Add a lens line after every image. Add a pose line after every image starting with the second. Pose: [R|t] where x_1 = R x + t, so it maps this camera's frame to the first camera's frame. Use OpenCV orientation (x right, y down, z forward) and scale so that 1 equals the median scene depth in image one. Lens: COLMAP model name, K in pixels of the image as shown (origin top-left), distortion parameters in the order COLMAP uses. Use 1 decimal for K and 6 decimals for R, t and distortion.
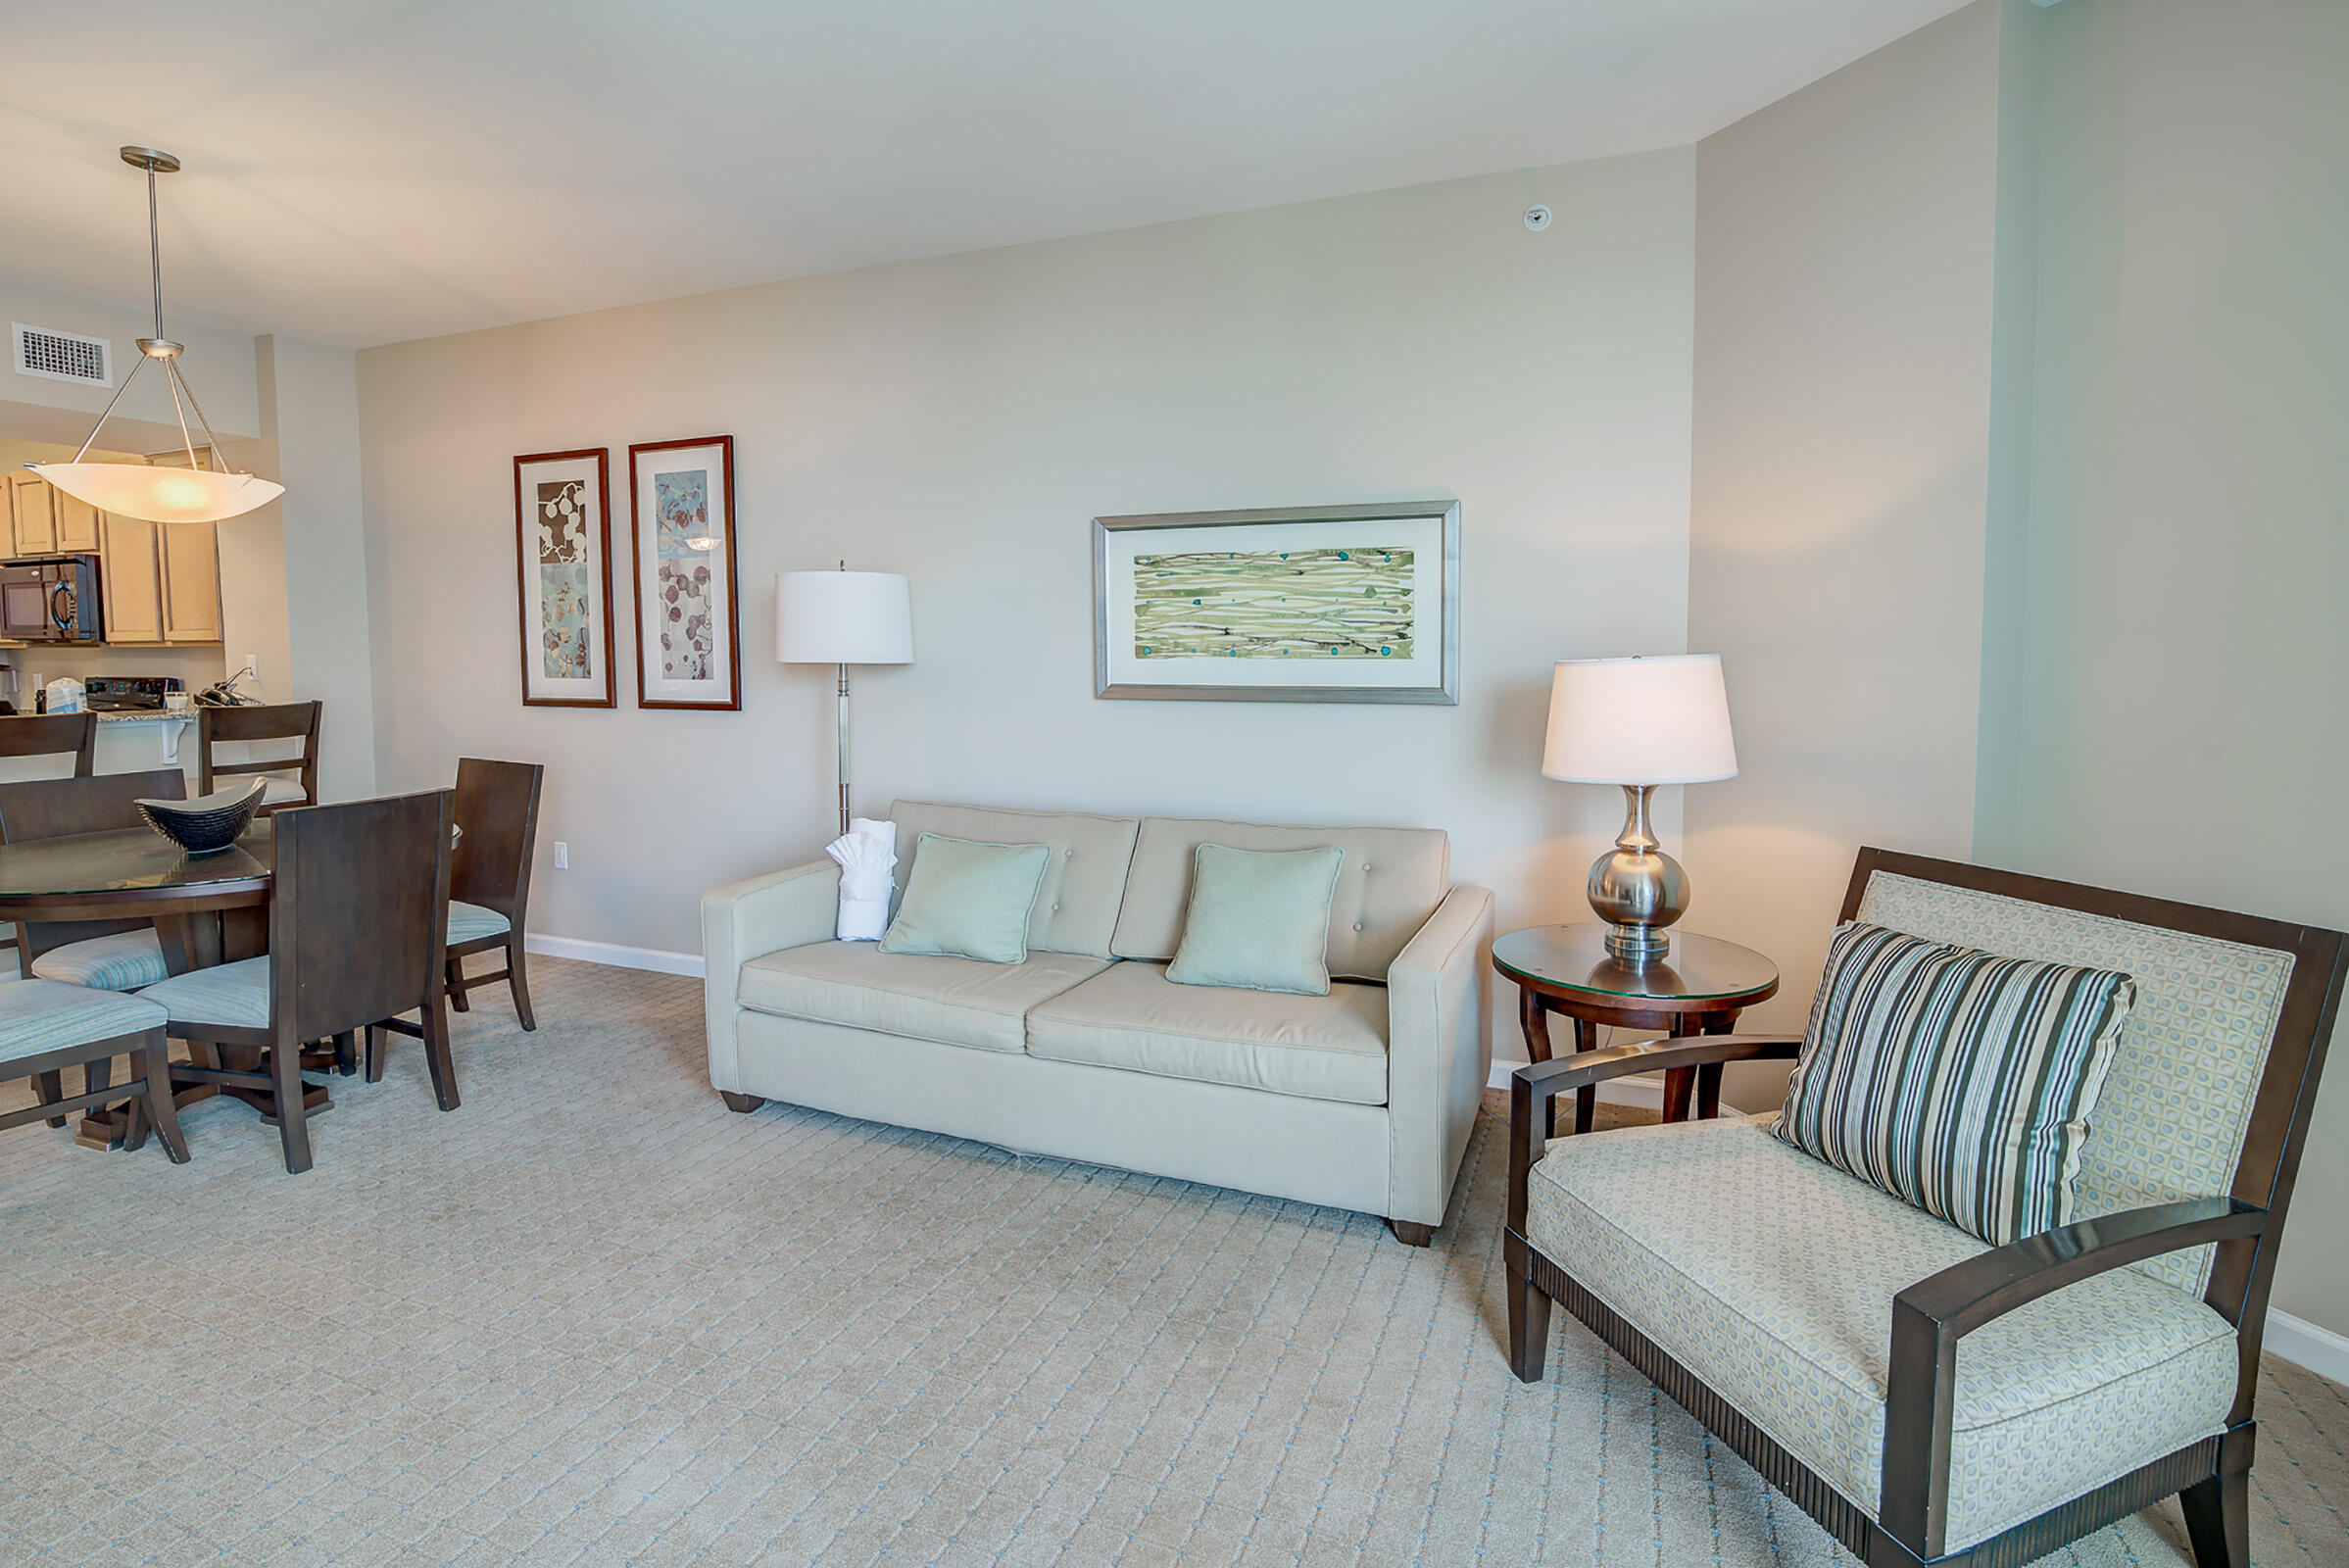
lens RADIAL K [[1157.0, 0, 1188.2], [0, 1157.0, 720.1], [0, 0, 1]] dist [-0.025775, 0.003205]
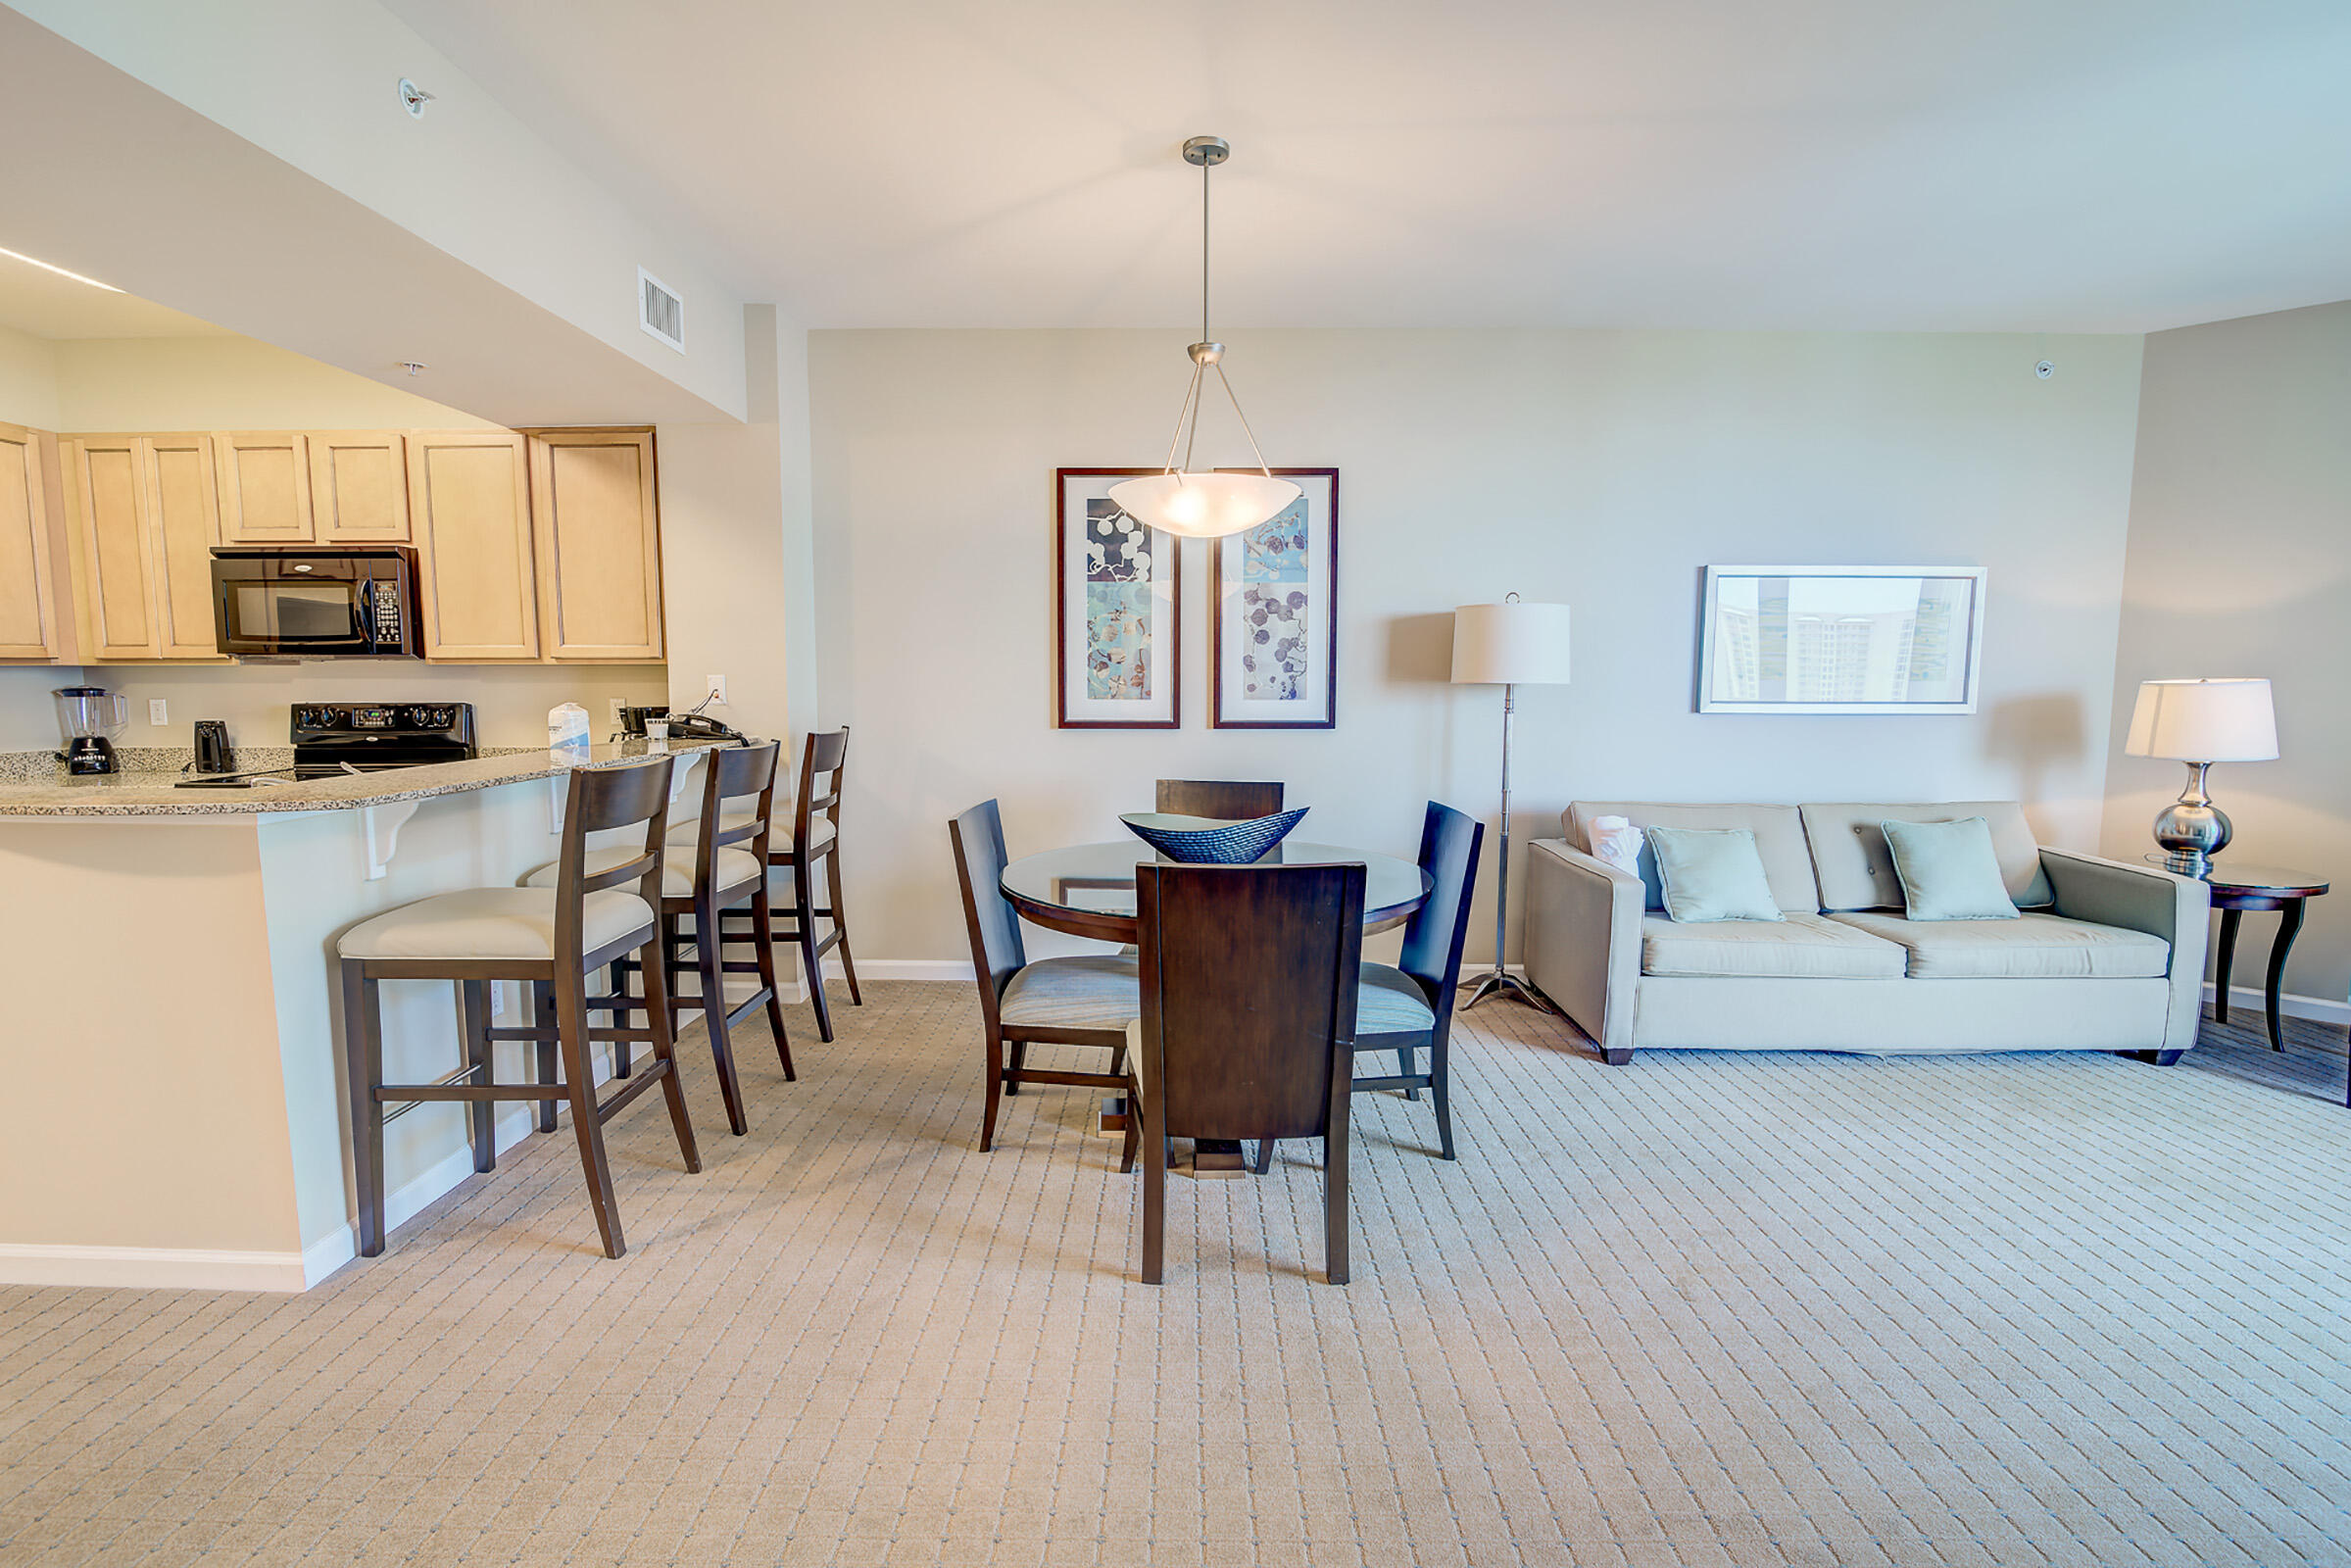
lens RADIAL K [[1195.1, 0, 1144.2], [0, 1195.1, 802.1], [0, 0, 1]] dist [-0.027023, 0.002935]
pose [[0.927472, -0.034932, 0.372256, -0.980204], [0.020320, 0.998864, 0.043106, 0.008233], [-0.373339, -0.032415, 0.927128, 0.041067]]
